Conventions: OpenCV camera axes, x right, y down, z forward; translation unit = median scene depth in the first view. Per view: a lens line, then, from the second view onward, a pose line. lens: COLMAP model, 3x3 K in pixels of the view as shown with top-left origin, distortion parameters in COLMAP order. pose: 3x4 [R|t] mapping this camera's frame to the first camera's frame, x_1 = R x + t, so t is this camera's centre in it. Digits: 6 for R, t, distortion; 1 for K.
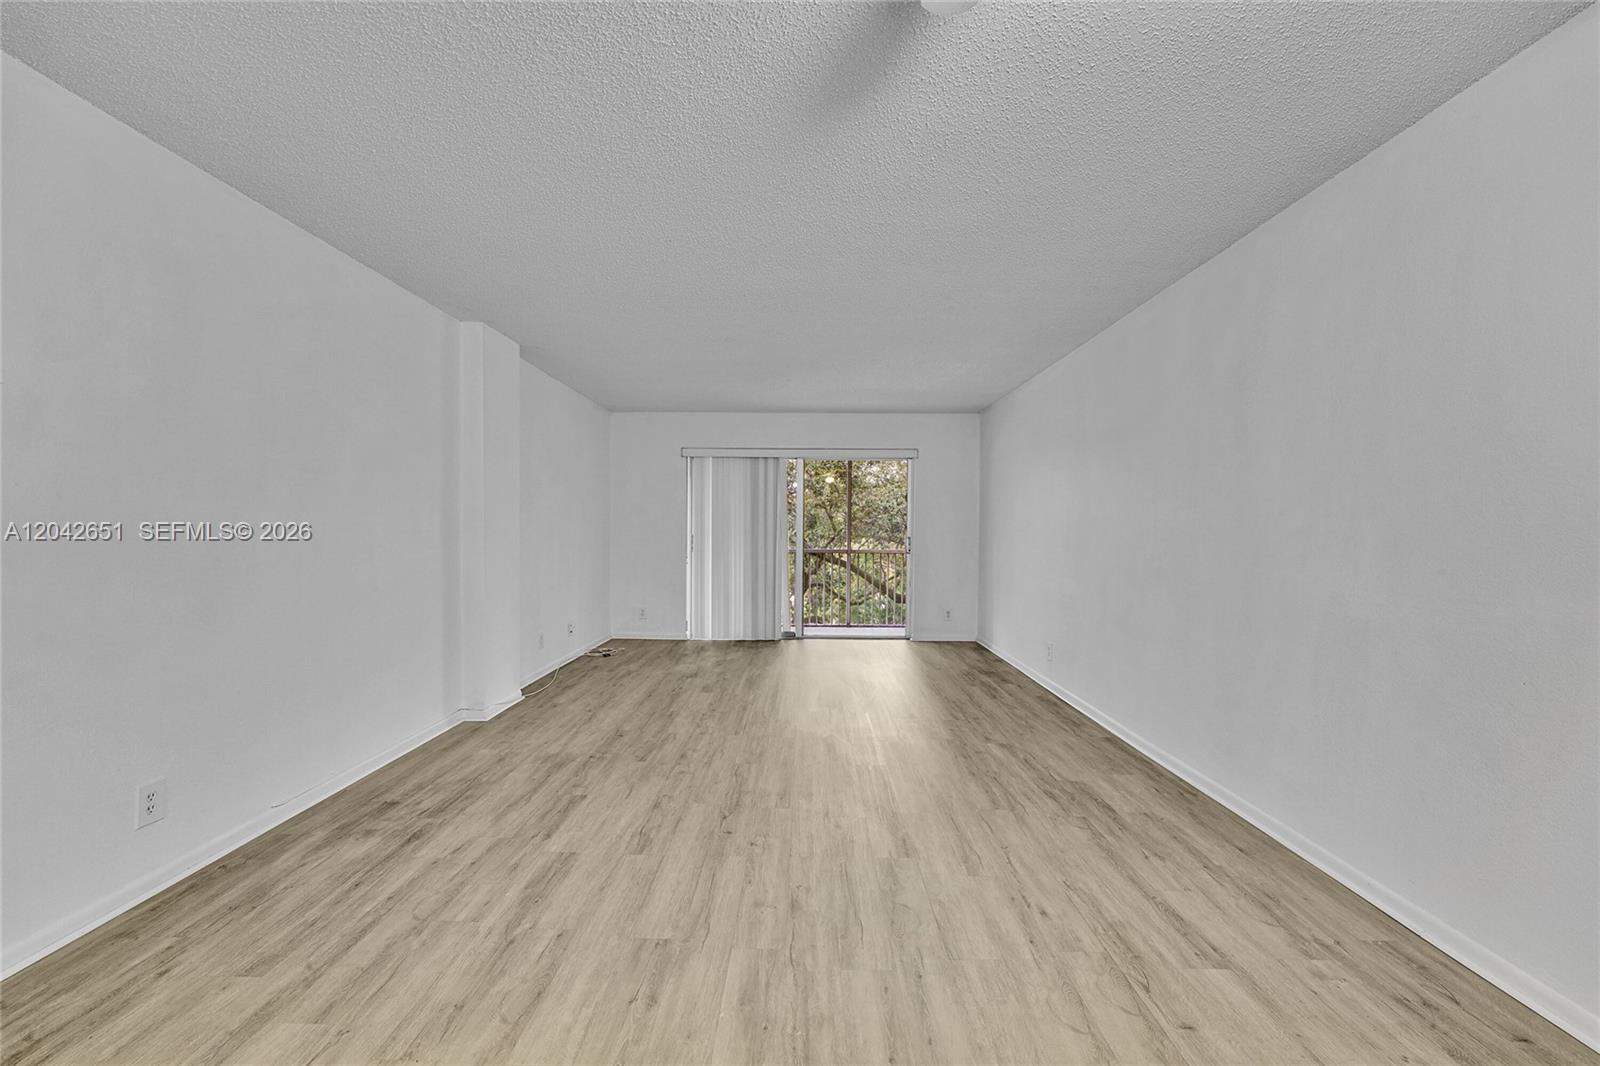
lens RADIAL K [[641.7, 0, 800.3], [0, 641.7, 539.5], [0, 0, 1]] dist [-0.000528, 0.000155]
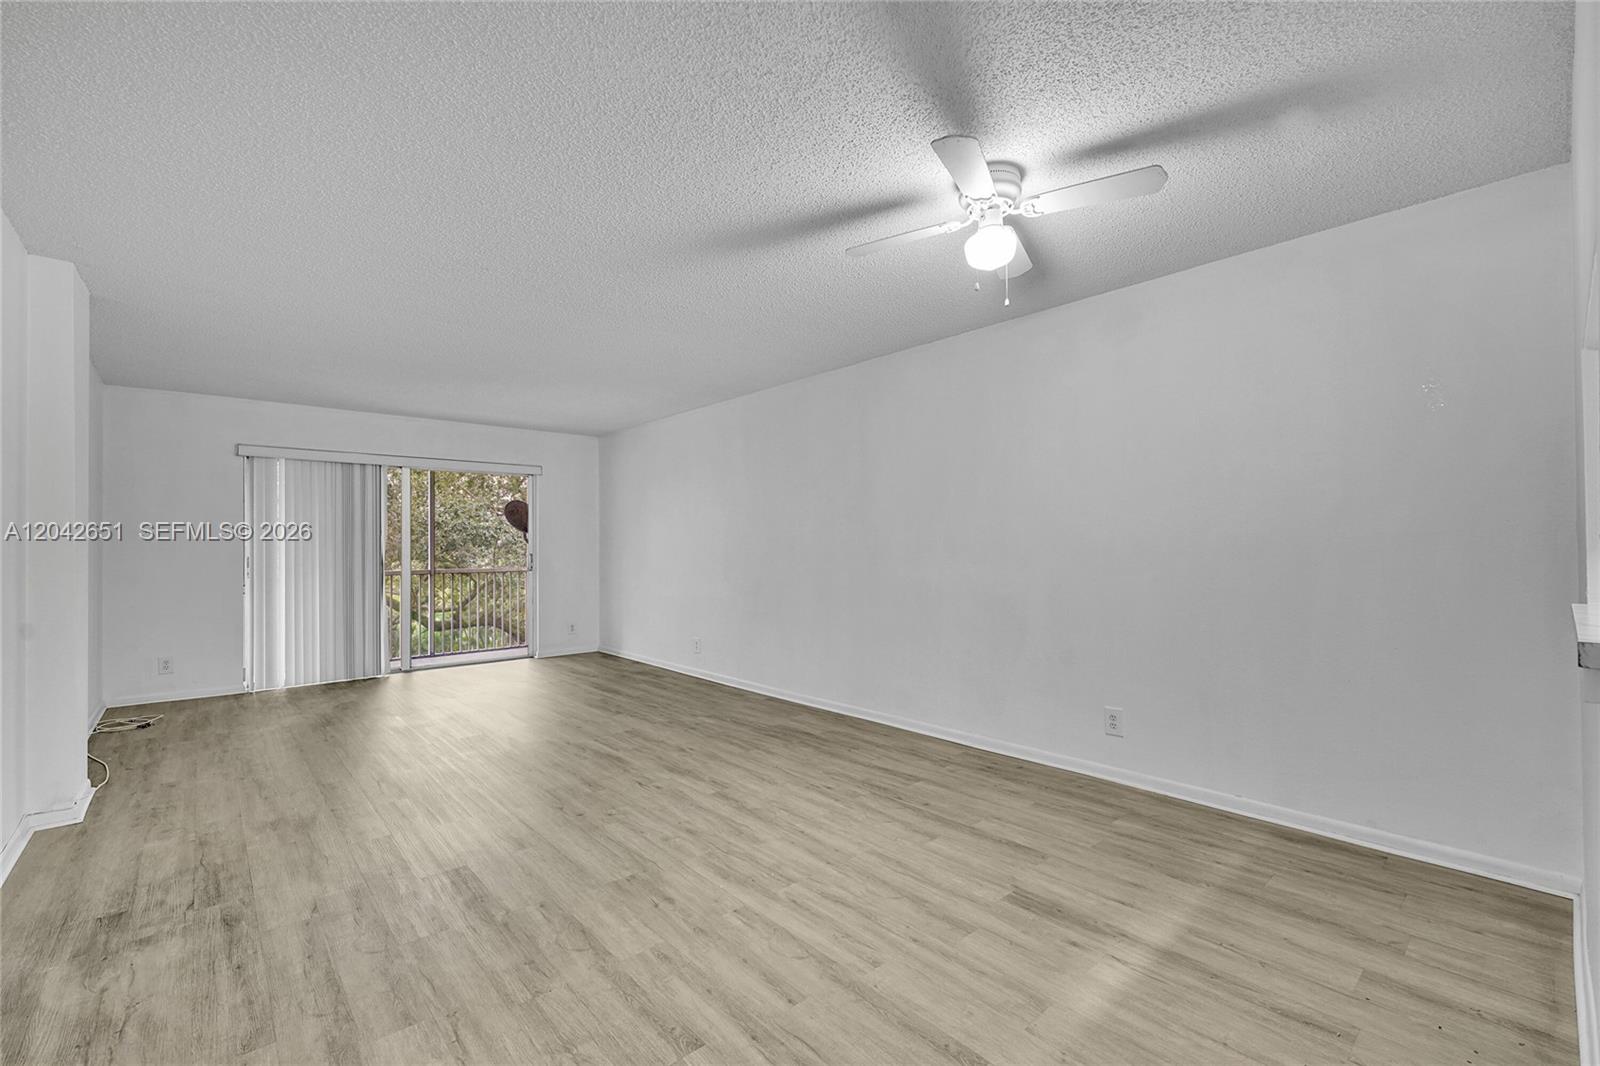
lens RADIAL K [[685.9, 0, 800.0], [0, 685.9, 533.0], [0, 0, 1]] dist [-0.001111, -0.000307]
pose [[0.734417, 0.002229, 0.678695, -0.610263], [0.021395, 0.999422, -0.026434, 0.001174], [-0.678361, 0.033934, 0.733944, -0.154608]]
